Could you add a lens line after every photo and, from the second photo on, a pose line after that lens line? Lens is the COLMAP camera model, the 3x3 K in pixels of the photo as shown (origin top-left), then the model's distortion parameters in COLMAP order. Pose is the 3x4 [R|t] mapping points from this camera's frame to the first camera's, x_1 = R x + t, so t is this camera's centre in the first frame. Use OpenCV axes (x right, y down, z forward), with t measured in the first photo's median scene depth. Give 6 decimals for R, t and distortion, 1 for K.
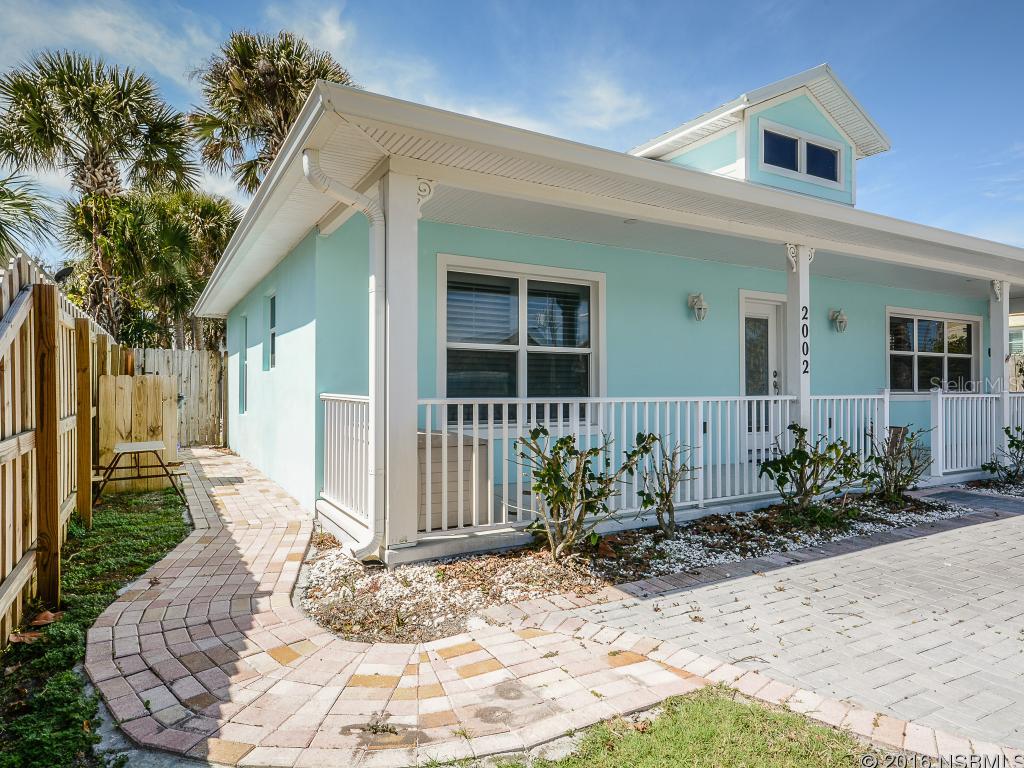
lens RADIAL K [[624.4, 0, 509.7], [0, 624.4, 383.0], [0, 0, 1]] dist [0.008157, 0.005164]
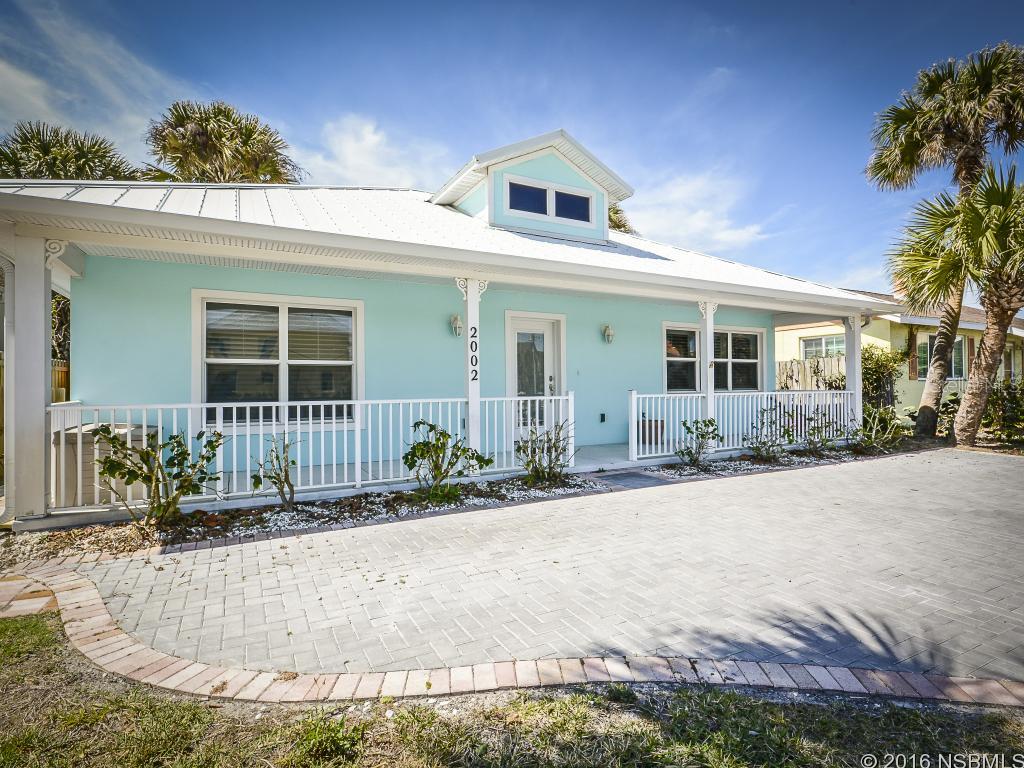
lens RADIAL K [[535.2, 0, 514.3], [0, 535.2, 385.3], [0, 0, 1]] dist [-0.000156, 0.001344]
pose [[0.999861, -0.010545, -0.012912, 0.445103], [0.010589, 0.999938, 0.003333, -0.006464], [0.012876, -0.003469, 0.999911, -0.061323]]
